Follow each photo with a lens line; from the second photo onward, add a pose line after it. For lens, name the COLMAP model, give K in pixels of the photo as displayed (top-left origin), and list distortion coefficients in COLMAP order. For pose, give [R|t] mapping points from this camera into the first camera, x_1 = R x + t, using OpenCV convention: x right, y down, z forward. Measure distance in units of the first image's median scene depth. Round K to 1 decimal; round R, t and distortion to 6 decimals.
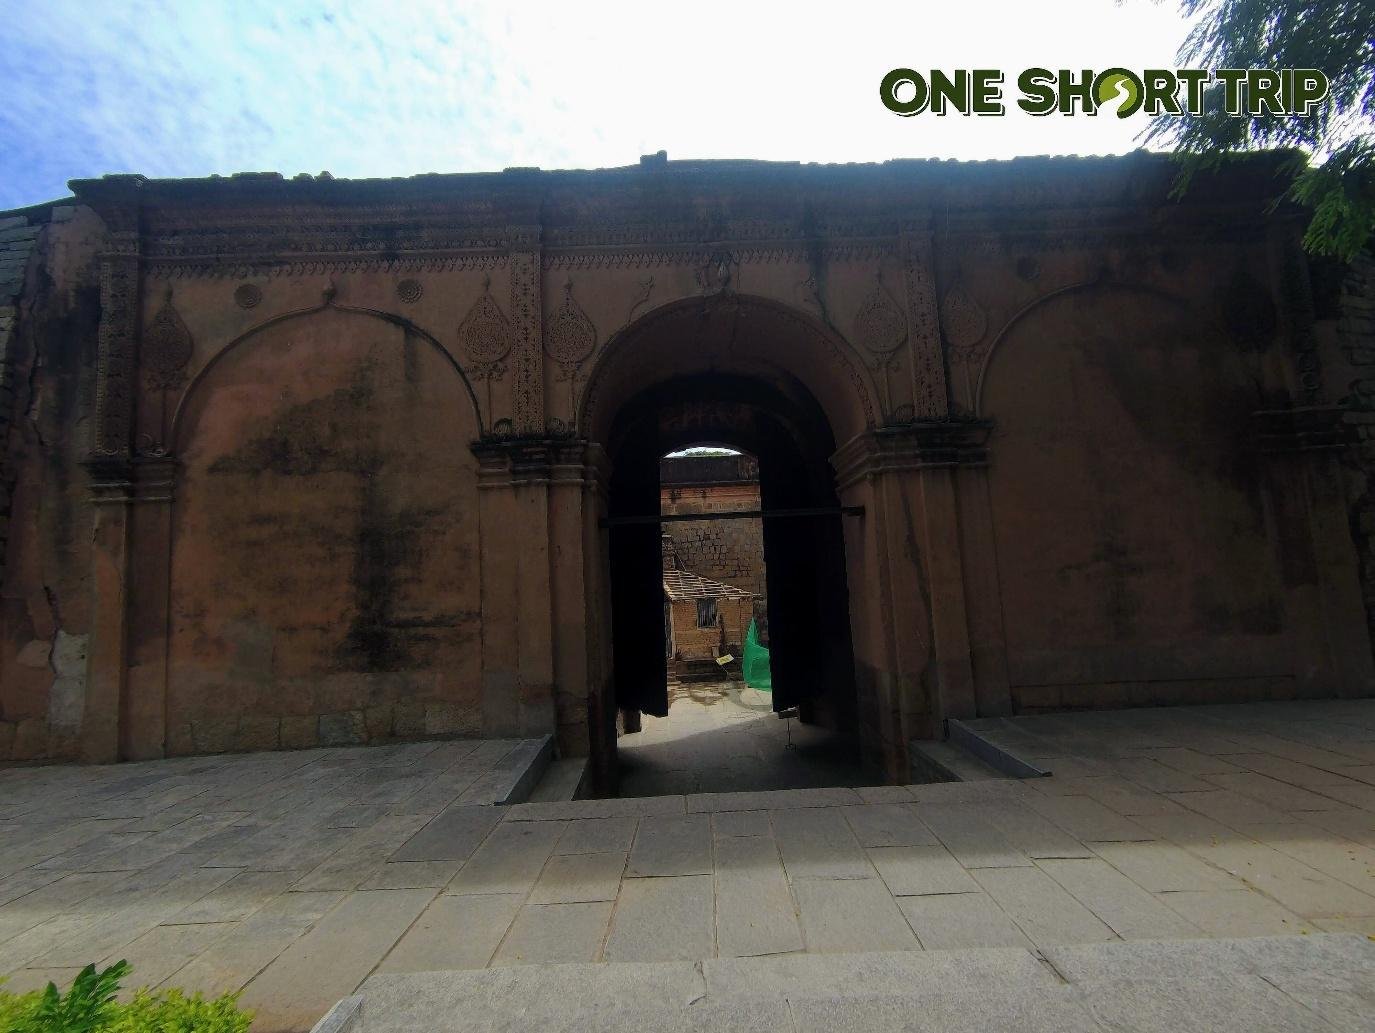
lens RADIAL K [[608.2, 0, 697.3], [0, 608.2, 531.5], [0, 0, 1]] dist [0.007397, 0.000373]
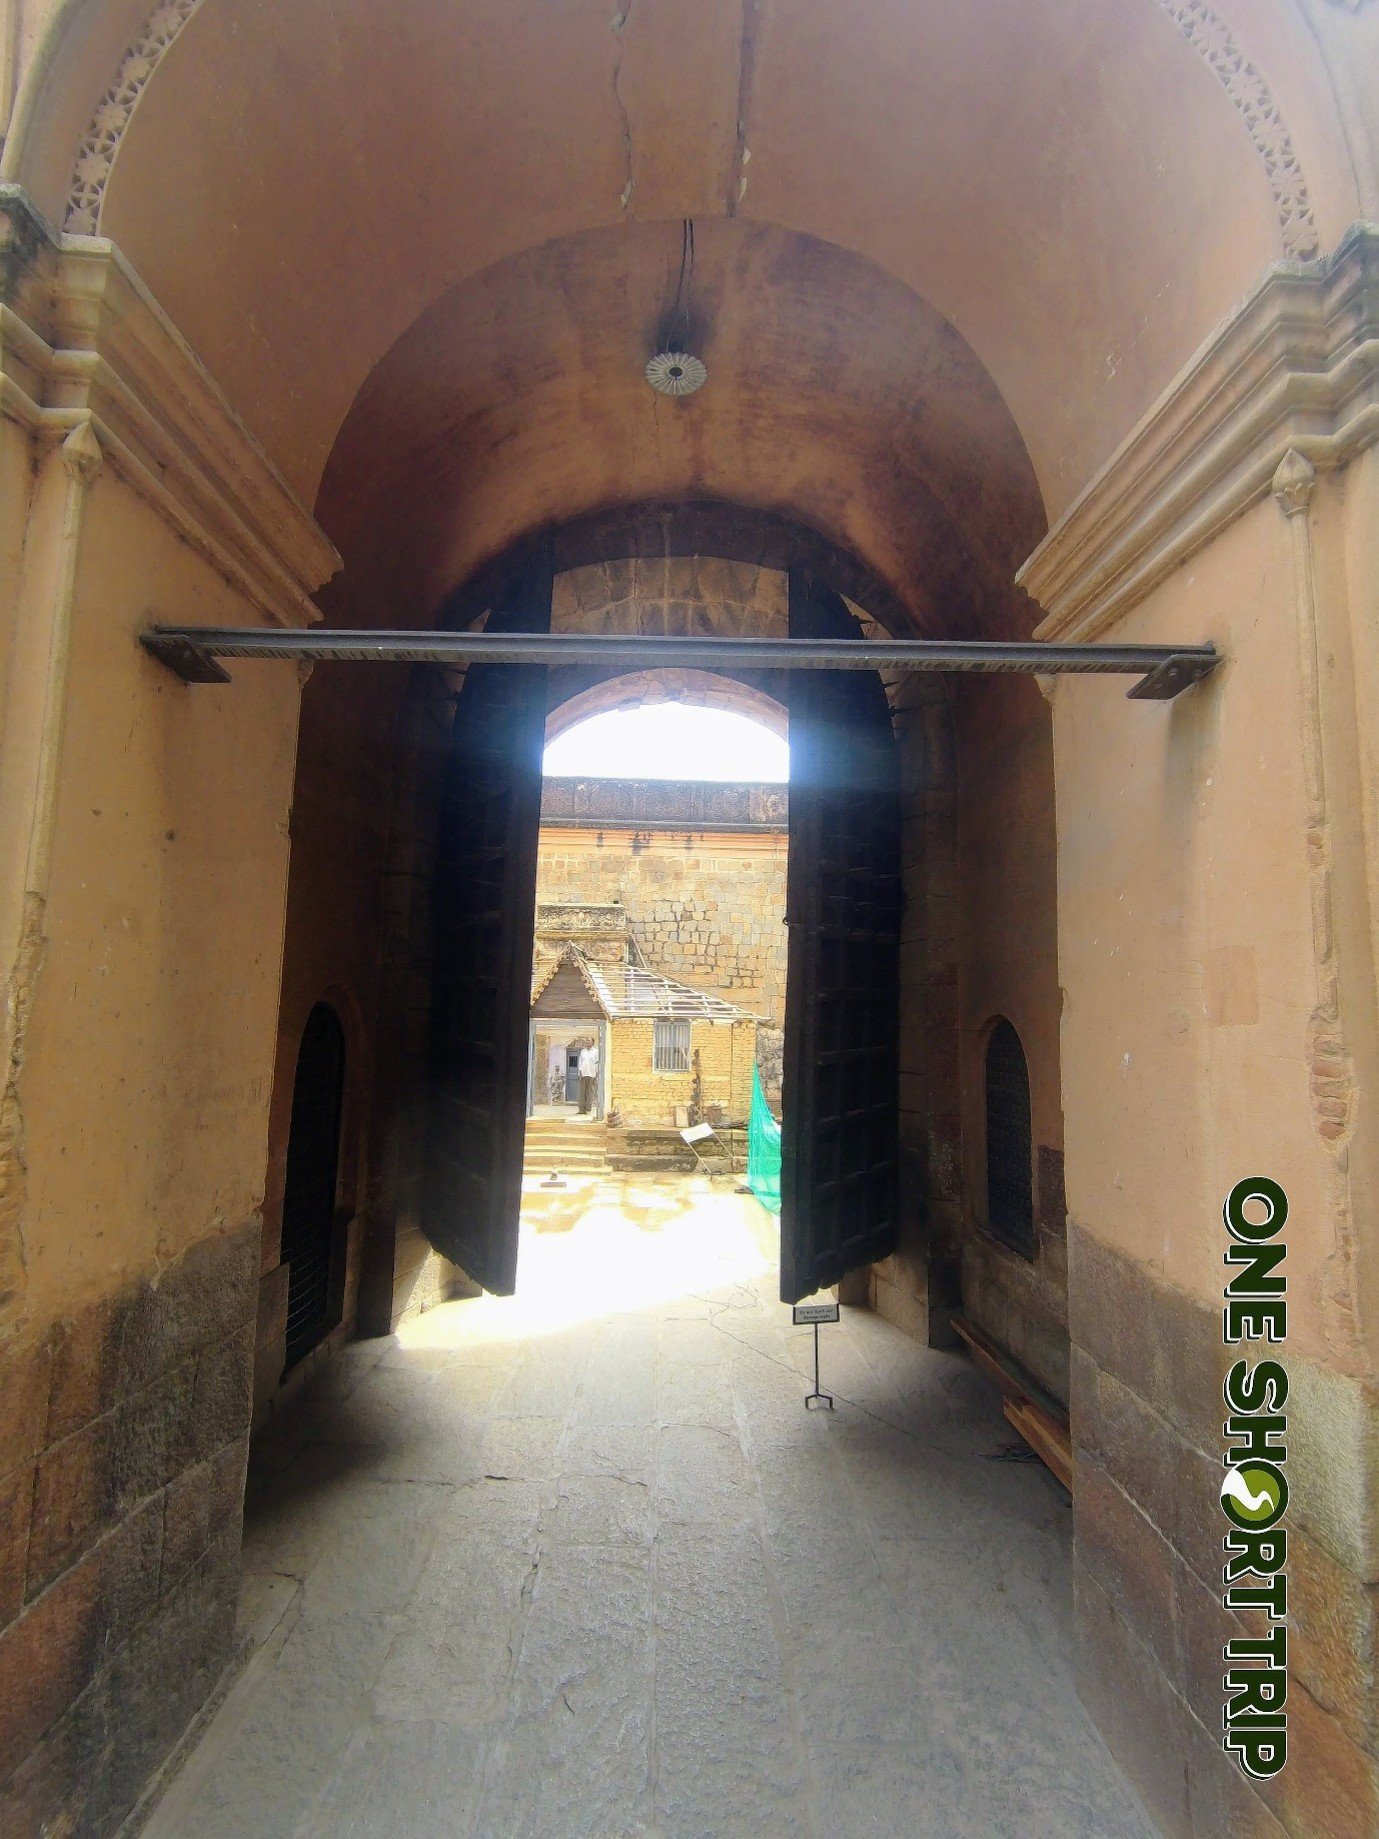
lens RADIAL K [[813.4, 0, 690.4], [0, 813.4, 937.9], [0, 0, 1]] dist [0.007397, 0.000373]
pose [[0.997450, 0.071243, -0.004163, 0.075141], [-0.071243, 0.997459, 0.000241, 0.096988], [0.004170, 0.000057, 0.999991, 0.694347]]
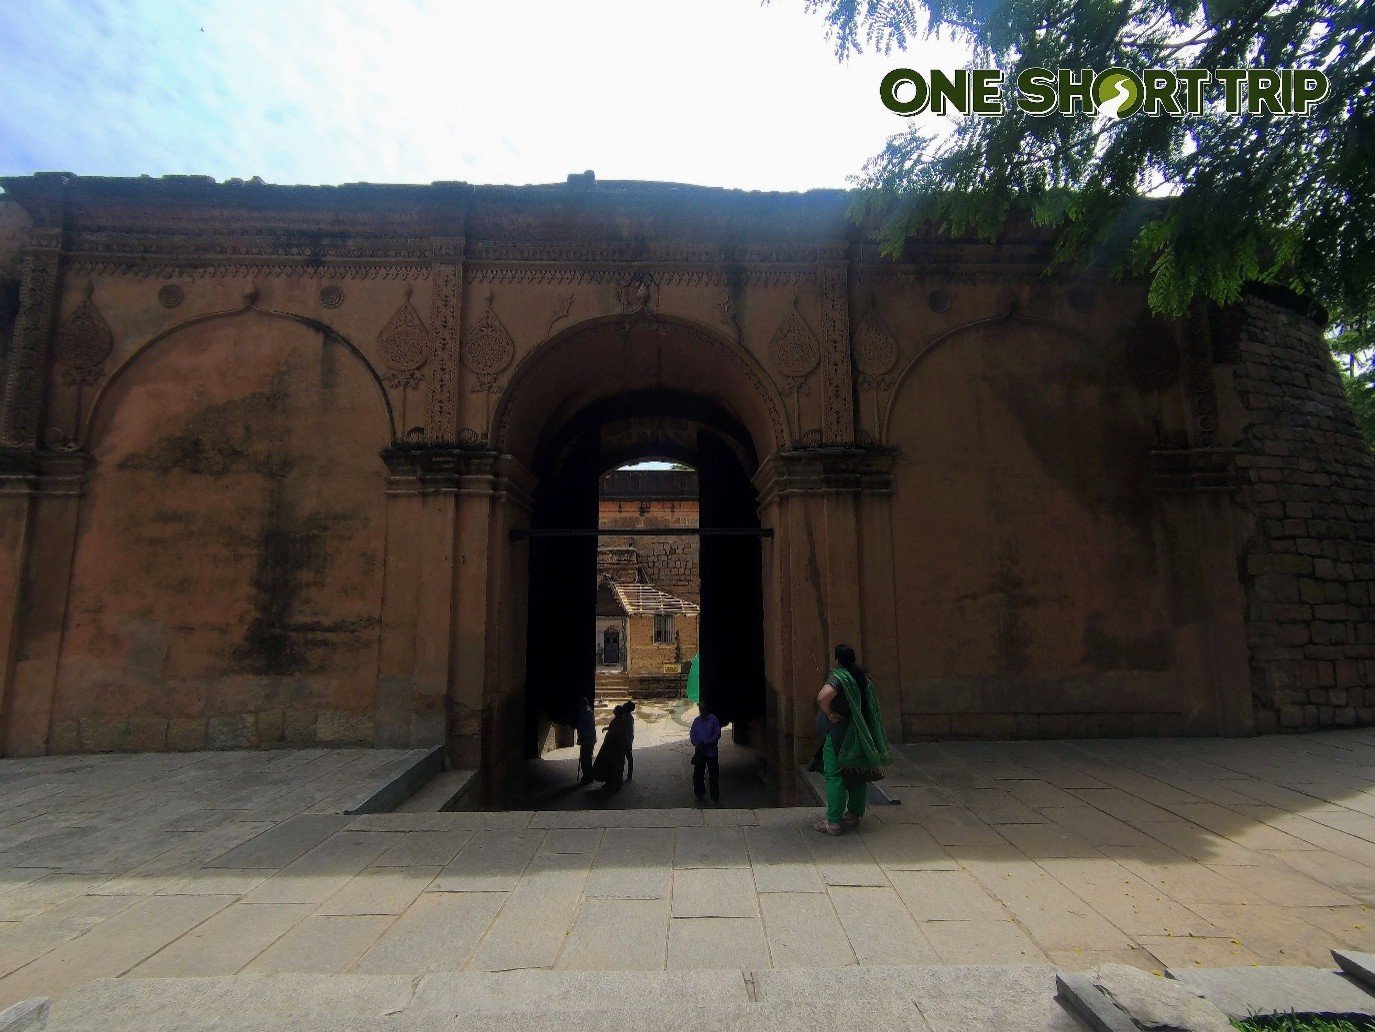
lens RADIAL K [[608.2, 0, 694.8], [0, 608.2, 534.9], [0, 0, 1]] dist [0.007397, 0.000373]
pose [[0.999208, 0.039206, 0.006851, 0.142449], [-0.039072, 0.999063, -0.018633, -0.007053], [-0.007575, 0.018351, 0.999803, -0.006389]]
